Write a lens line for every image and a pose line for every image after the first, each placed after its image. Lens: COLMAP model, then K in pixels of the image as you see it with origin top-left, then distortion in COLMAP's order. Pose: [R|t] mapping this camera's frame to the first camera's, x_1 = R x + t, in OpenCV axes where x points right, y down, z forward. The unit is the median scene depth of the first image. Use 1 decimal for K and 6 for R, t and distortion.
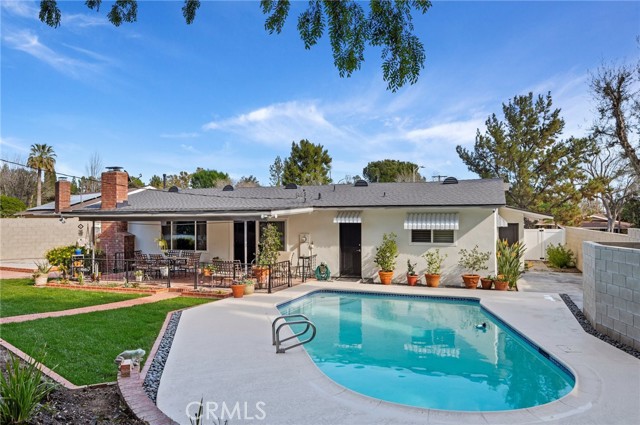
lens RADIAL K [[461.1, 0, 321.3], [0, 461.1, 213.6], [0, 0, 1]] dist [-0.022077, -0.007640]
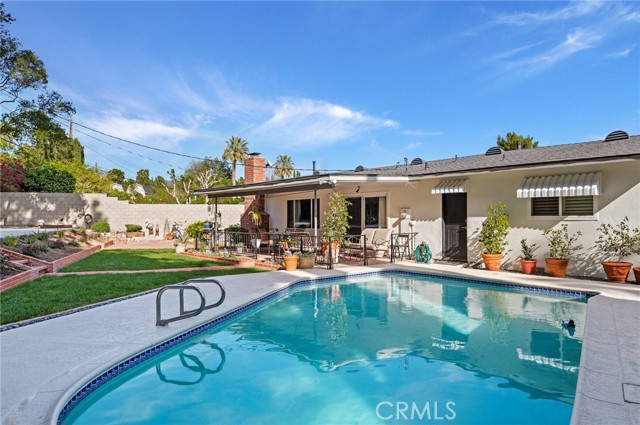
lens RADIAL K [[416.3, 0, 316.2], [0, 416.3, 213.9], [0, 0, 1]] dist [-0.045808, -0.002213]
pose [[0.869036, -0.003271, -0.494738, 0.214253], [0.004045, 0.999992, 0.000493, 0.055471], [0.494732, -0.002430, 0.869042, 0.246332]]
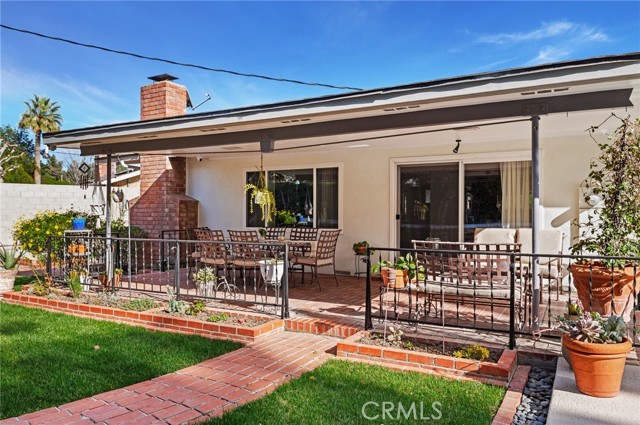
lens RADIAL K [[461.1, 0, 319.3], [0, 461.1, 214.3], [0, 0, 1]] dist [-0.022077, -0.007640]
pose [[0.990847, 0.008490, -0.134720, -0.232856], [-0.007262, 0.999928, 0.009602, 0.069421], [0.134792, -0.008536, 0.990837, 0.585238]]
